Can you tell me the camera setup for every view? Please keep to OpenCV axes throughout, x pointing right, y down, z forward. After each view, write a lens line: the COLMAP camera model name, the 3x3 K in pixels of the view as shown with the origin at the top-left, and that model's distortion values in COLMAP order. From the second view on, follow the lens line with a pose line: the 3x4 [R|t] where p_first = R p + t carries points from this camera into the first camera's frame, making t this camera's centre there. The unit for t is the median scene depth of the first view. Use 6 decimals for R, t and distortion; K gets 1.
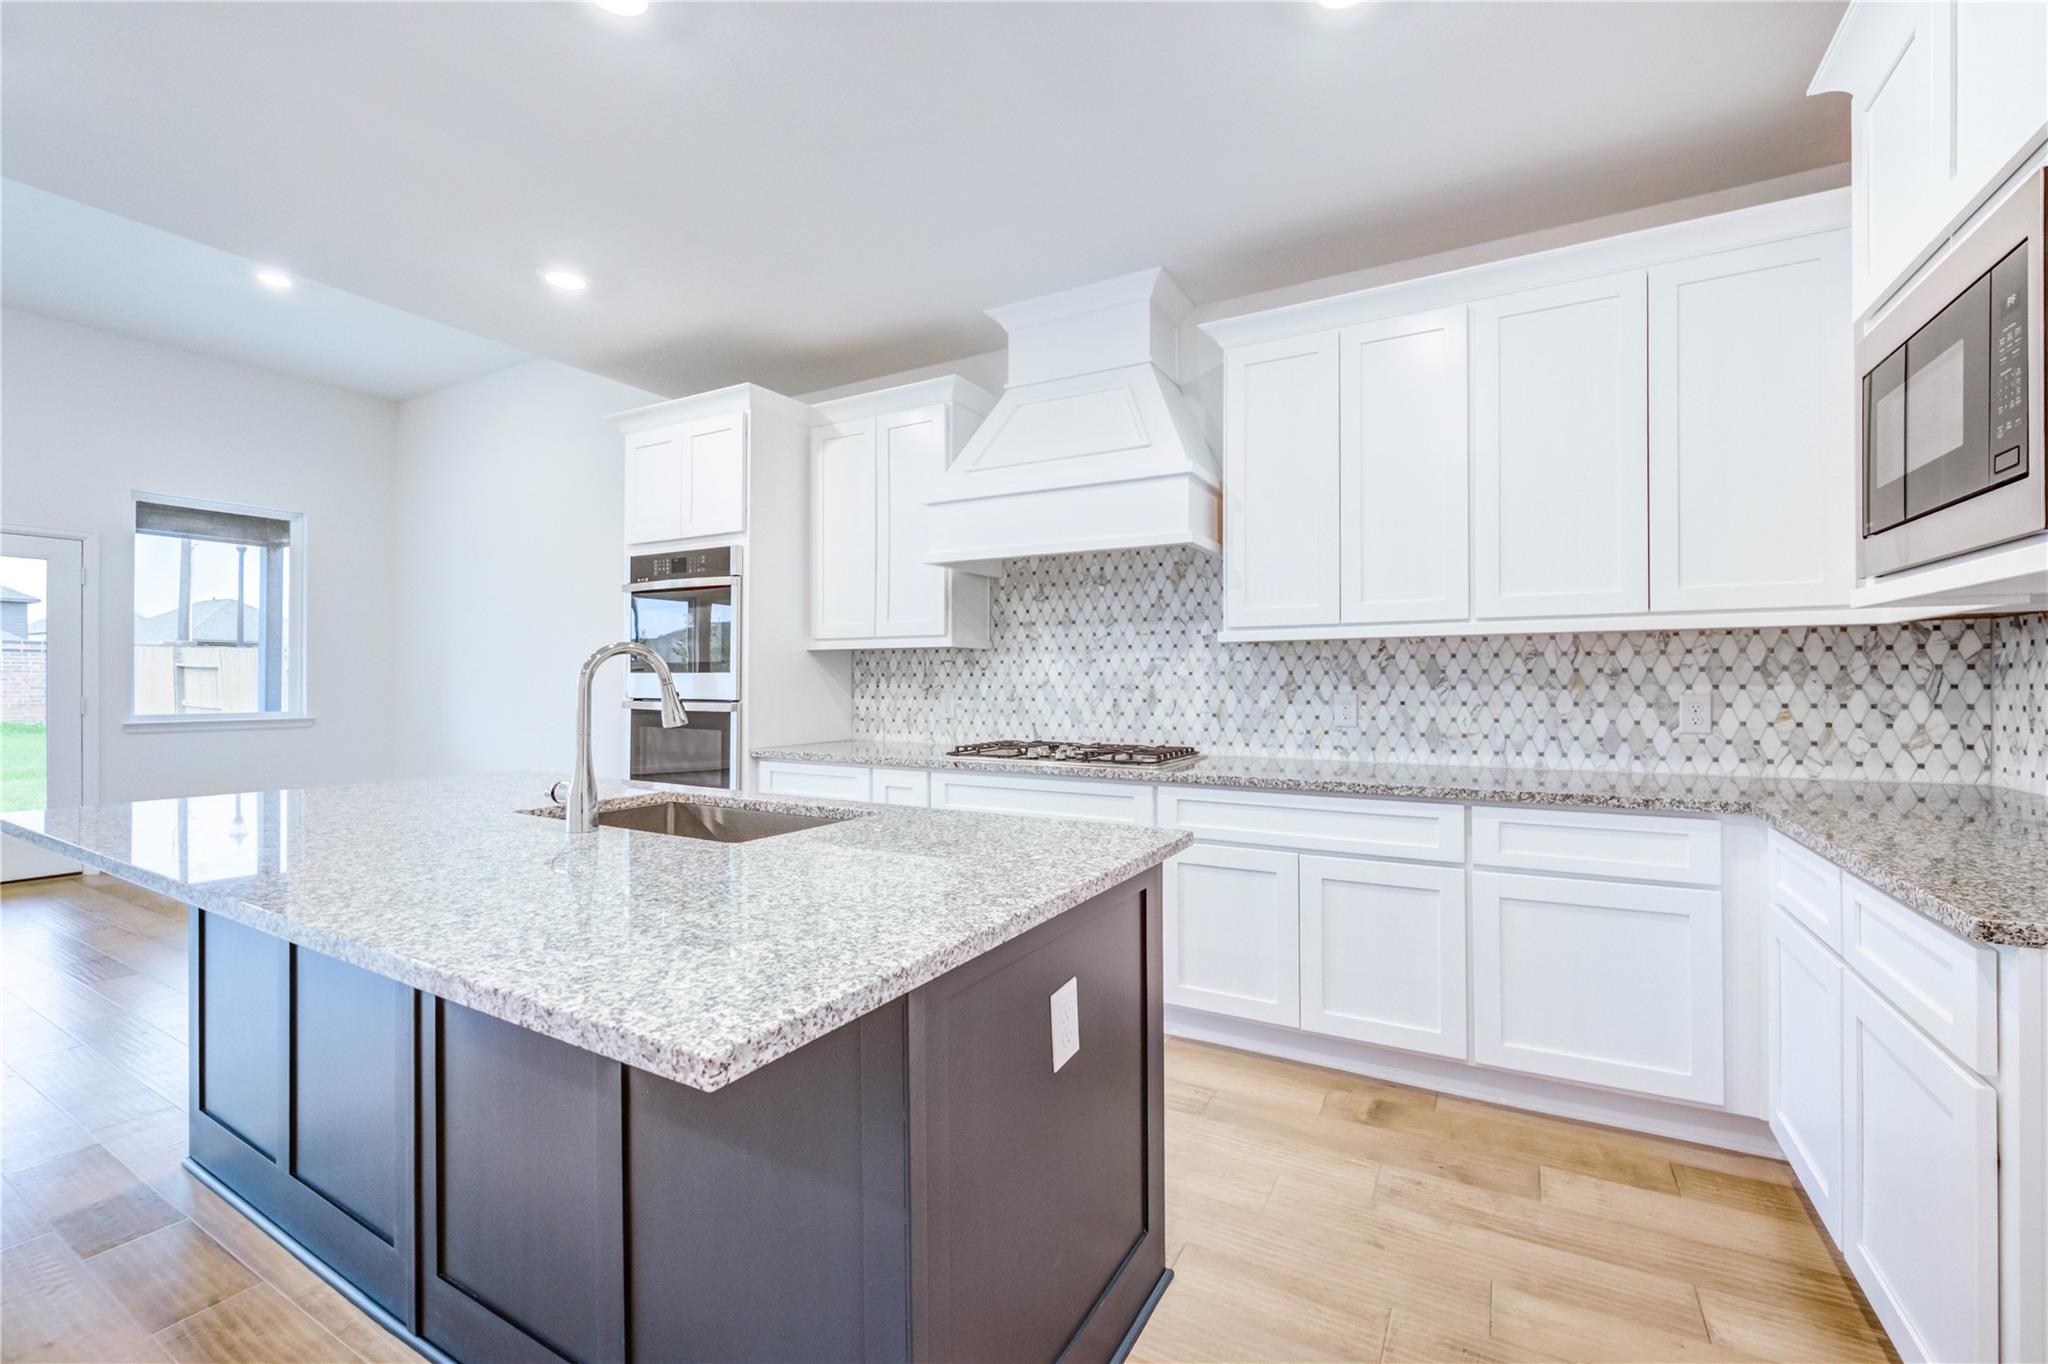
lens RADIAL K [[836.4, 0, 1027.9], [0, 836.4, 676.2], [0, 0, 1]] dist [-0.007994, -0.002006]
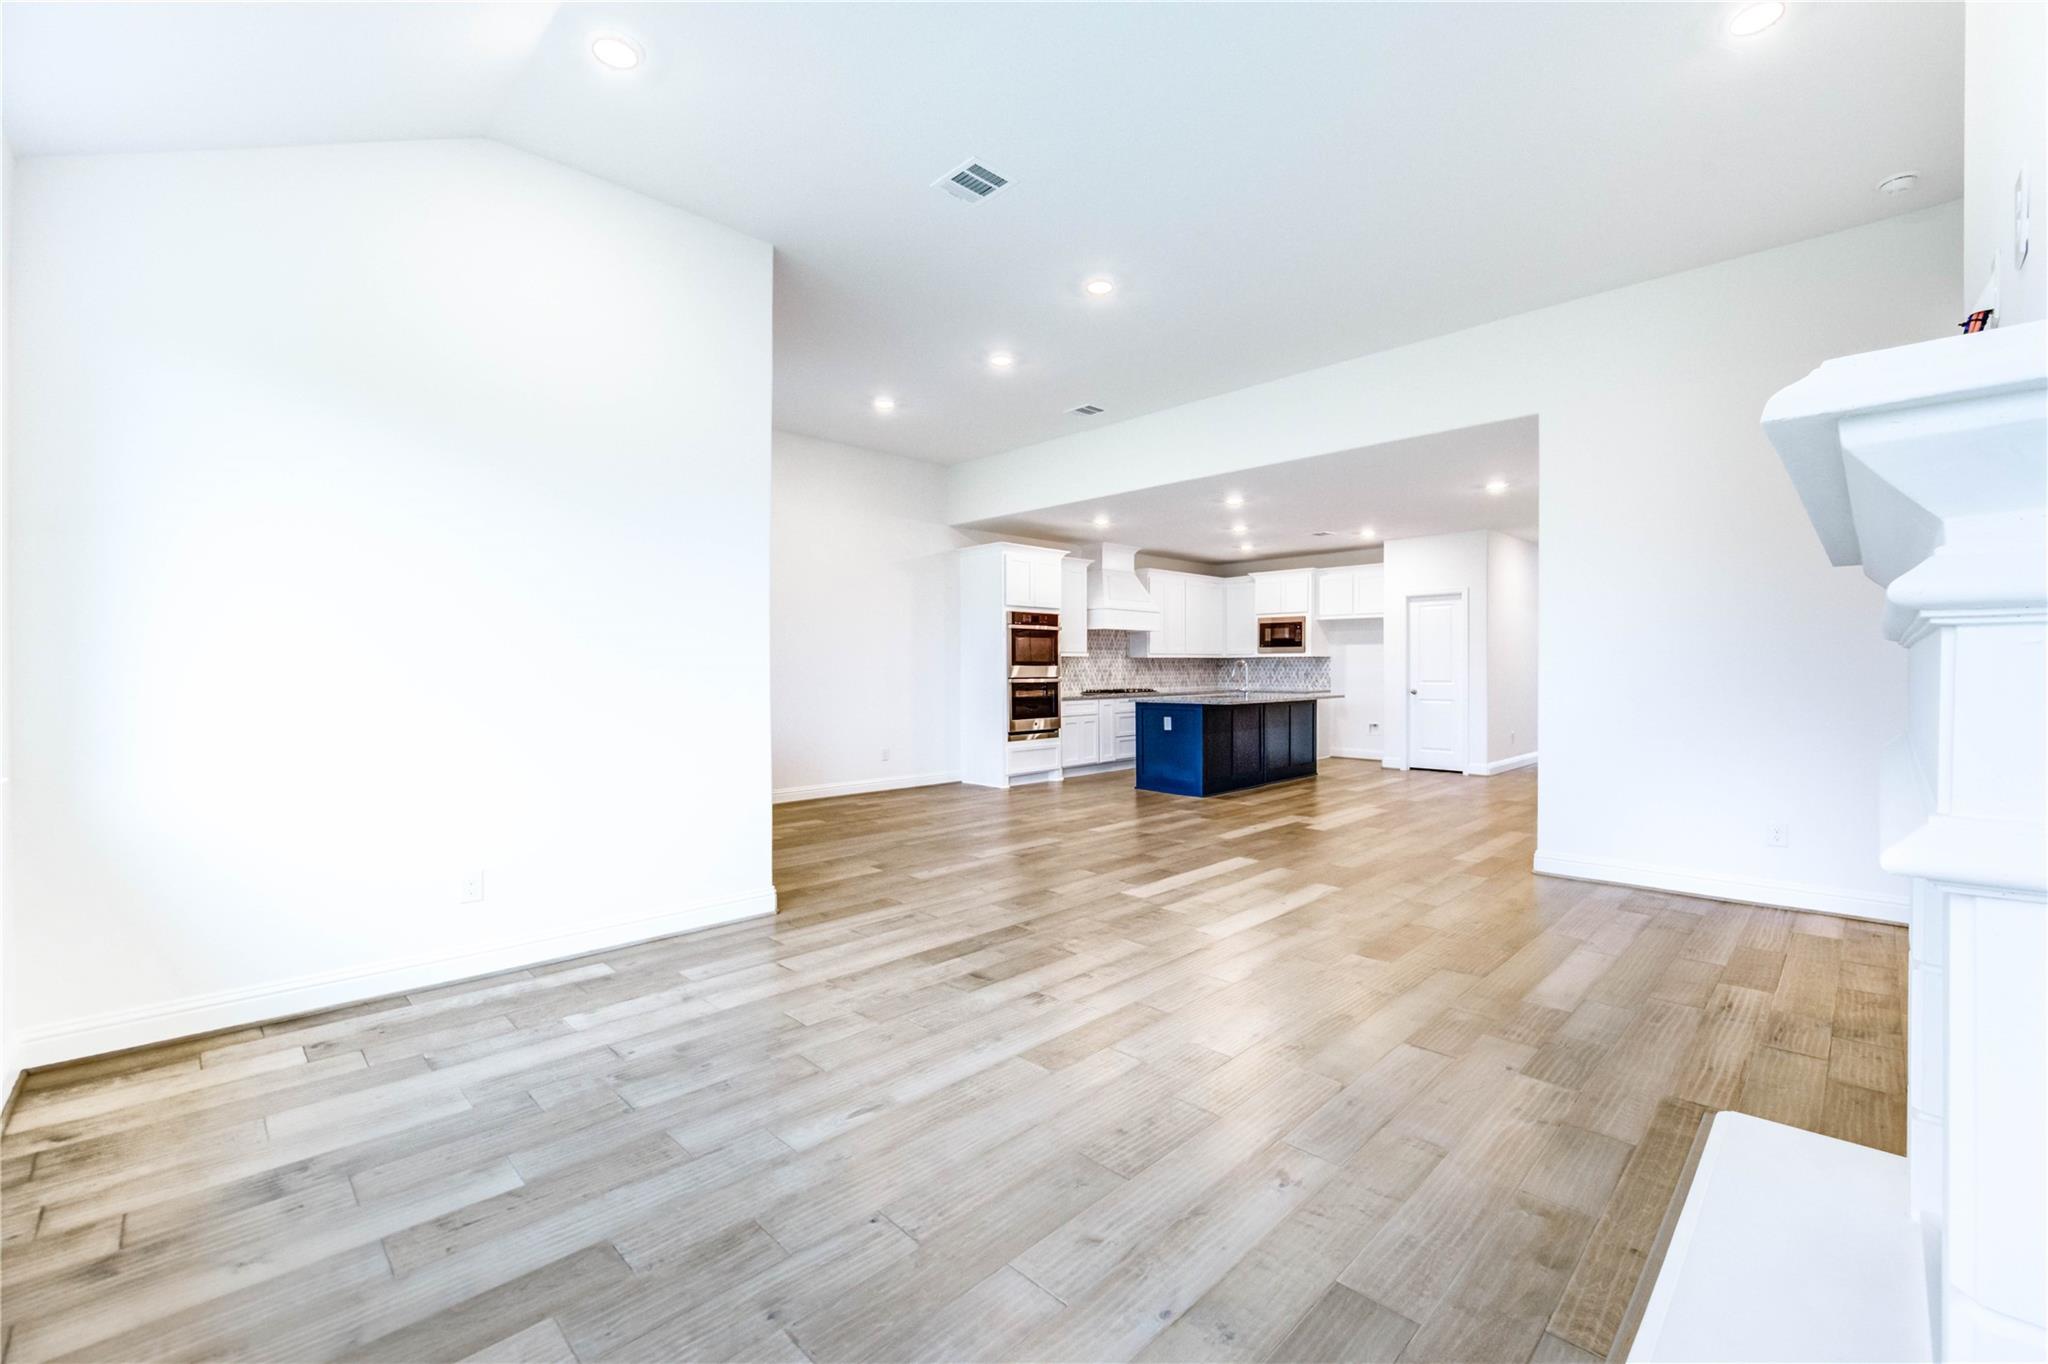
lens RADIAL K [[836.4, 0, 1057.5], [0, 836.4, 689.1], [0, 0, 1]] dist [-0.007994, -0.002006]
pose [[0.242671, -0.027725, 0.969712, -3.129336], [-0.003899, 0.999556, 0.029554, -0.010817], [-0.970101, -0.010953, 0.242455, 0.476204]]
